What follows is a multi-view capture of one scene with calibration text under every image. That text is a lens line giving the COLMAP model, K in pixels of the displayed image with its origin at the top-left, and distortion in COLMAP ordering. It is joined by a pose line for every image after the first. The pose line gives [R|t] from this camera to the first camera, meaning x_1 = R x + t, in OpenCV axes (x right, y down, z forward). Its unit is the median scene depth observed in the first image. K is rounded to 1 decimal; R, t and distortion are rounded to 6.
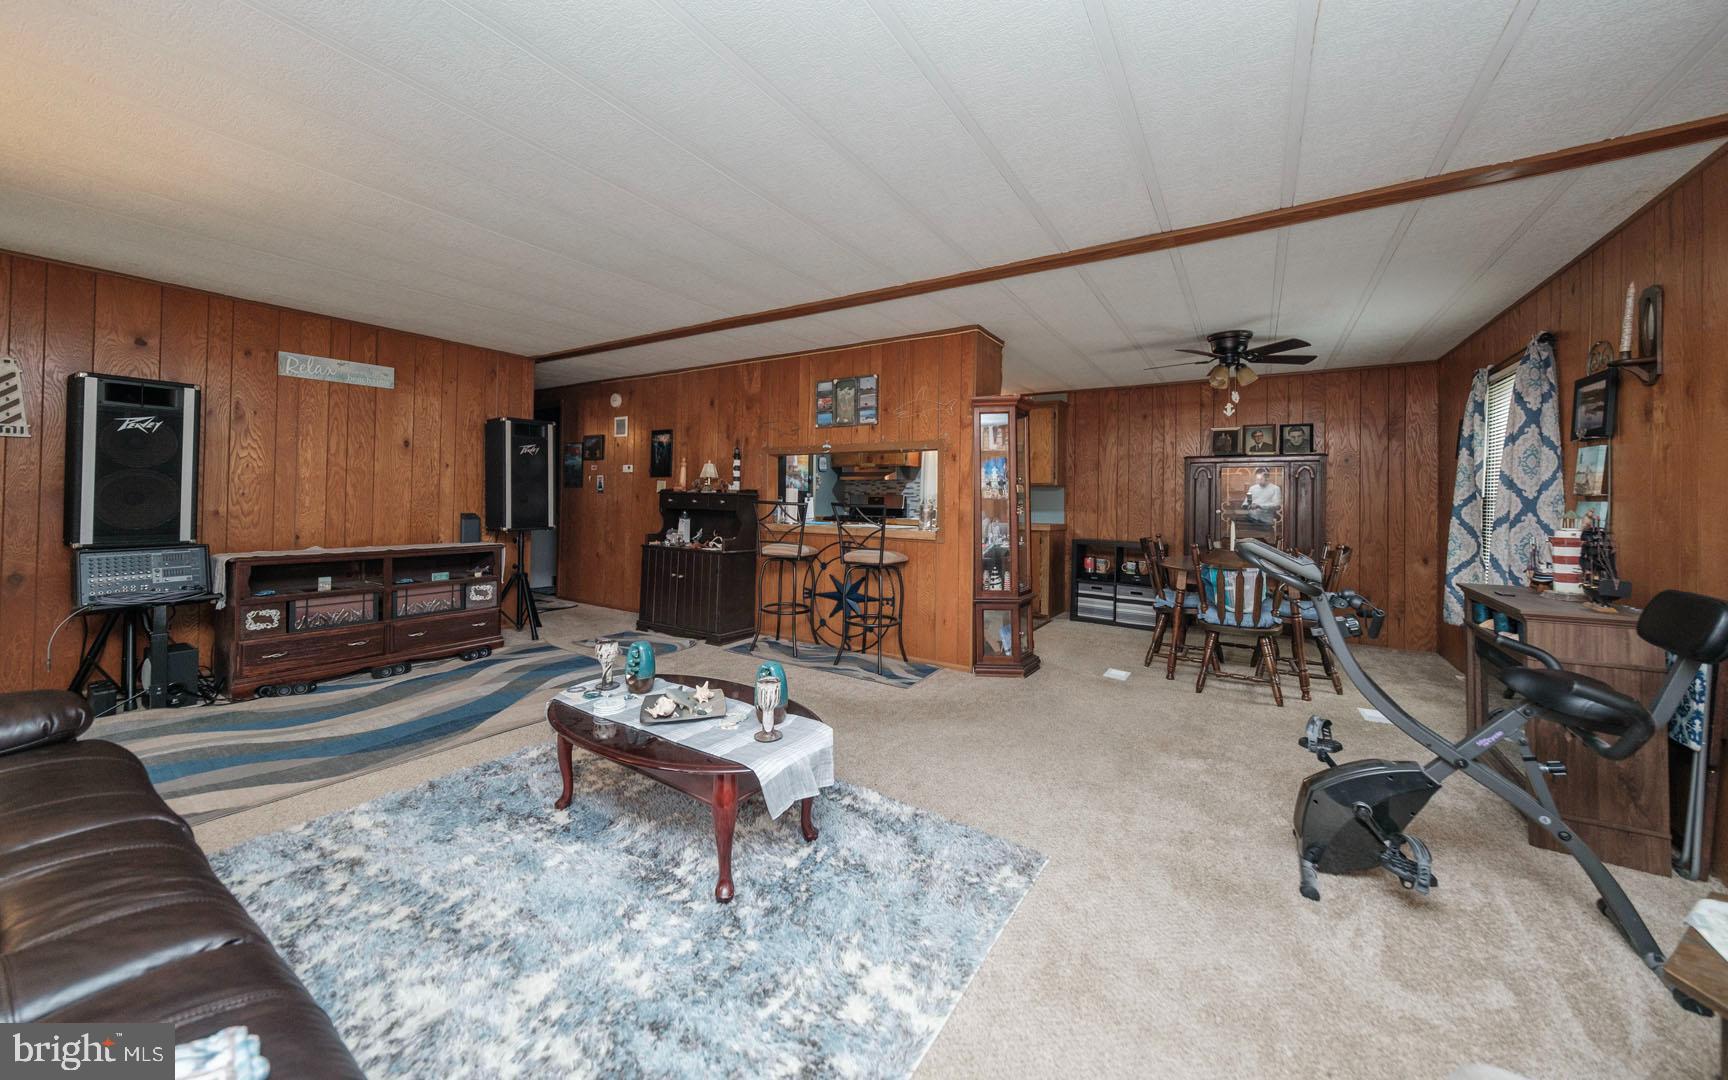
lens RADIAL K [[605.0, 0, 869.1], [0, 605.0, 491.8], [0, 0, 1]] dist [0.009047, -0.000037]
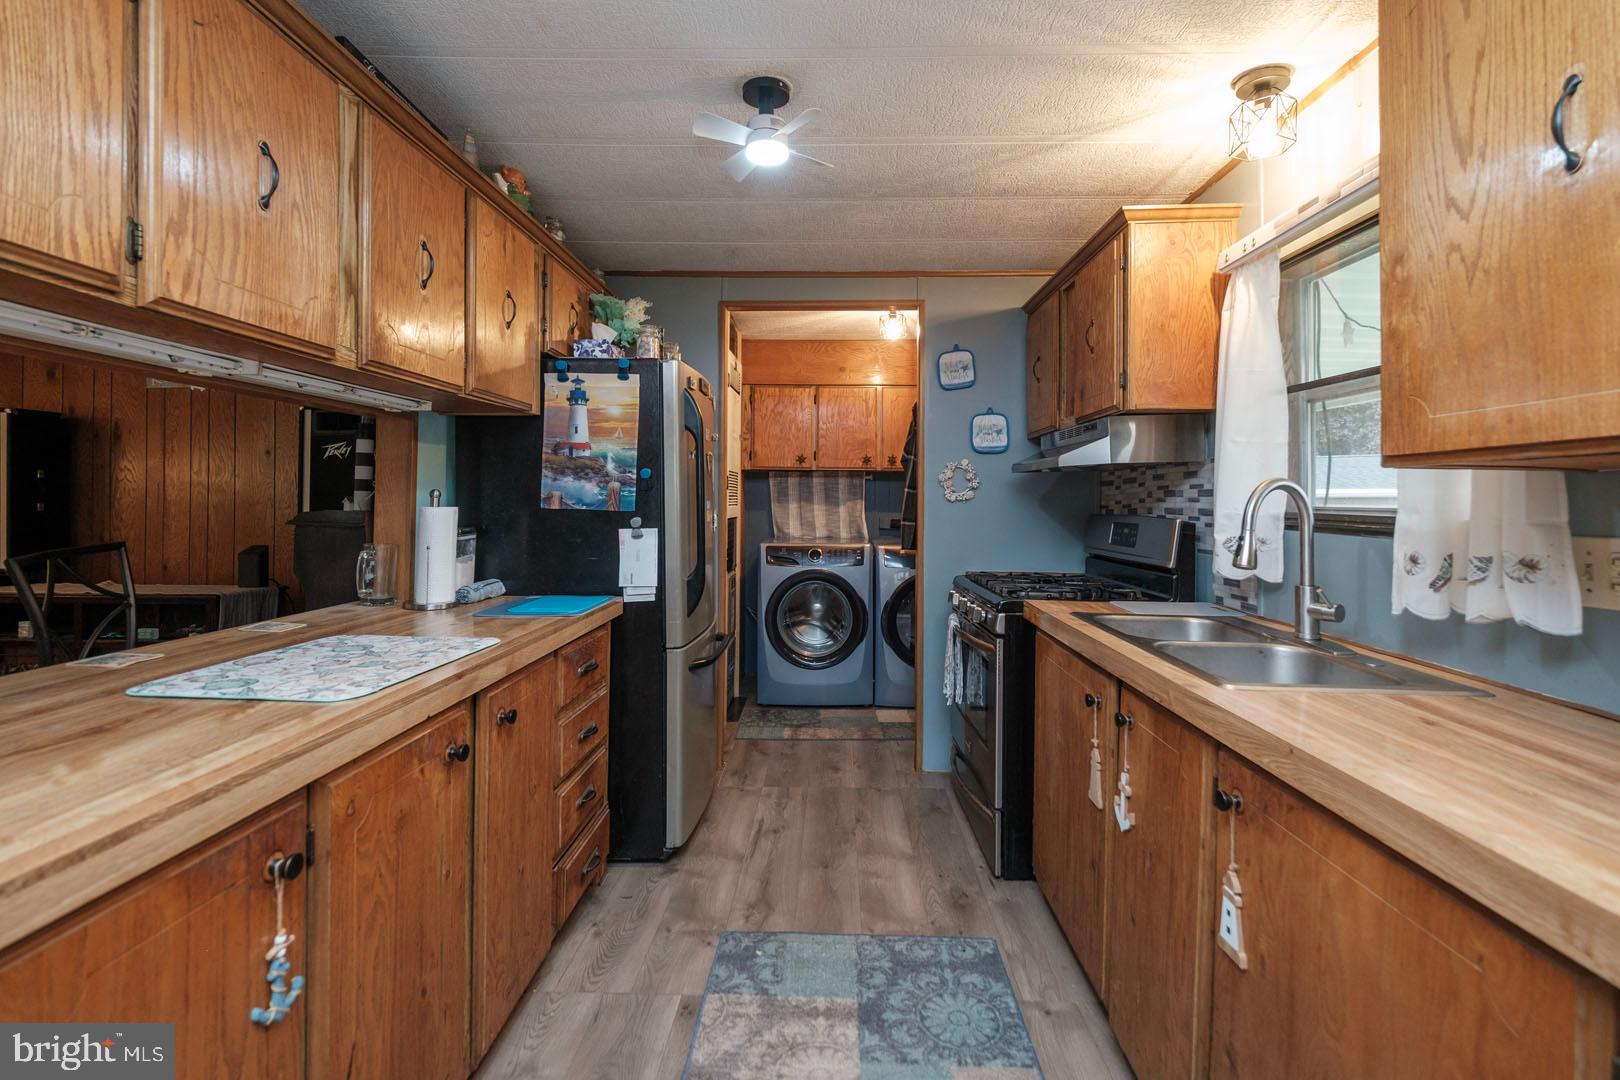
lens RADIAL K [[732.1, 0, 810.6], [0, 732.1, 500.4], [0, 0, 1]] dist [0.000462, 0.000072]
pose [[0.514961, -0.011667, -0.857134, 0.403357], [0.012090, 0.999907, -0.006346, -0.004528], [0.857129, -0.007095, 0.515054, 1.090250]]
